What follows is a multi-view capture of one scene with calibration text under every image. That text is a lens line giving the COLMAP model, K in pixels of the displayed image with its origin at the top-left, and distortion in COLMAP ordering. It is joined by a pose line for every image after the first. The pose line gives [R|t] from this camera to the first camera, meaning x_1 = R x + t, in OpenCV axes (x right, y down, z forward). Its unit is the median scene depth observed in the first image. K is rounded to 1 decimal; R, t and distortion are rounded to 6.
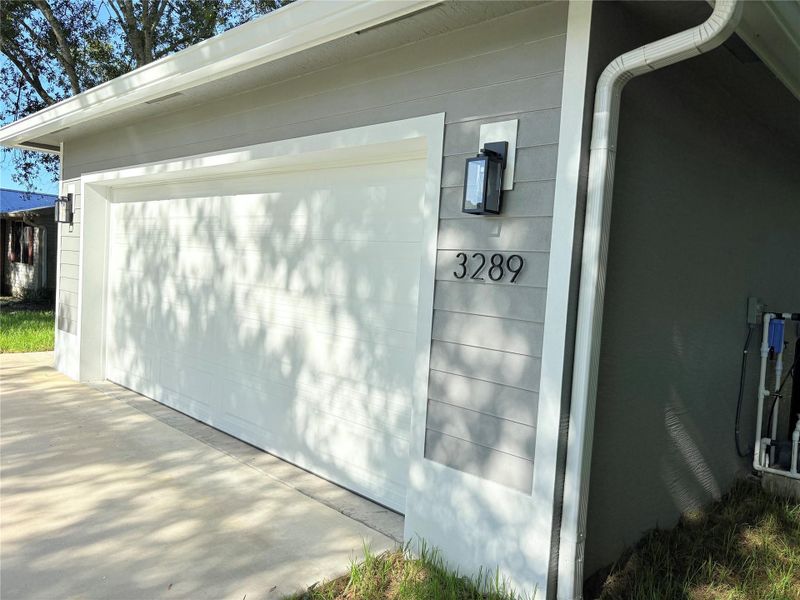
lens RADIAL K [[609.8, 0, 400.0], [0, 609.8, 300.0], [0, 0, 1]] dist [0.050043, -0.055780]
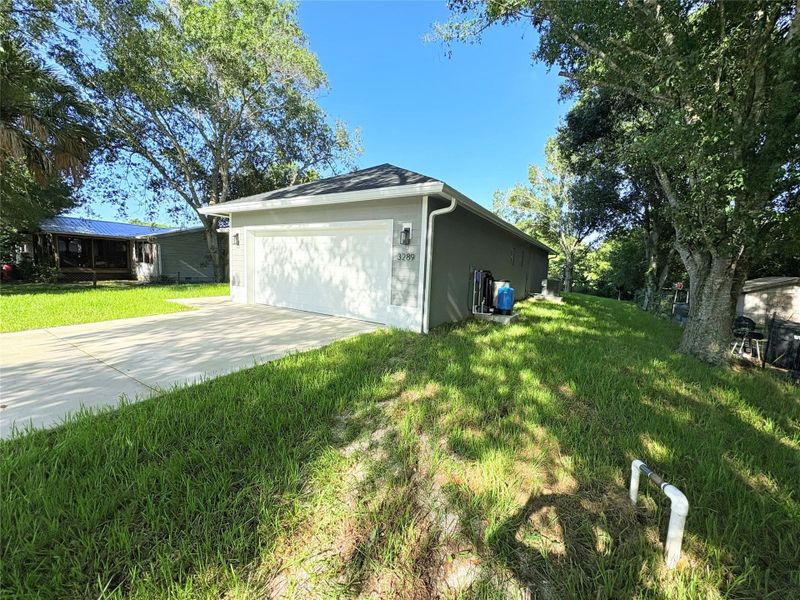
lens RADIAL K [[319.4, 0, 400.0], [0, 319.4, 300.0], [0, 0, 1]] dist [-0.001117, 0.002995]
pose [[0.974166, -0.047368, 0.220810, -0.263683], [0.032585, 0.997007, 0.070115, 0.060491], [-0.223471, -0.061109, 0.972793, -0.773761]]
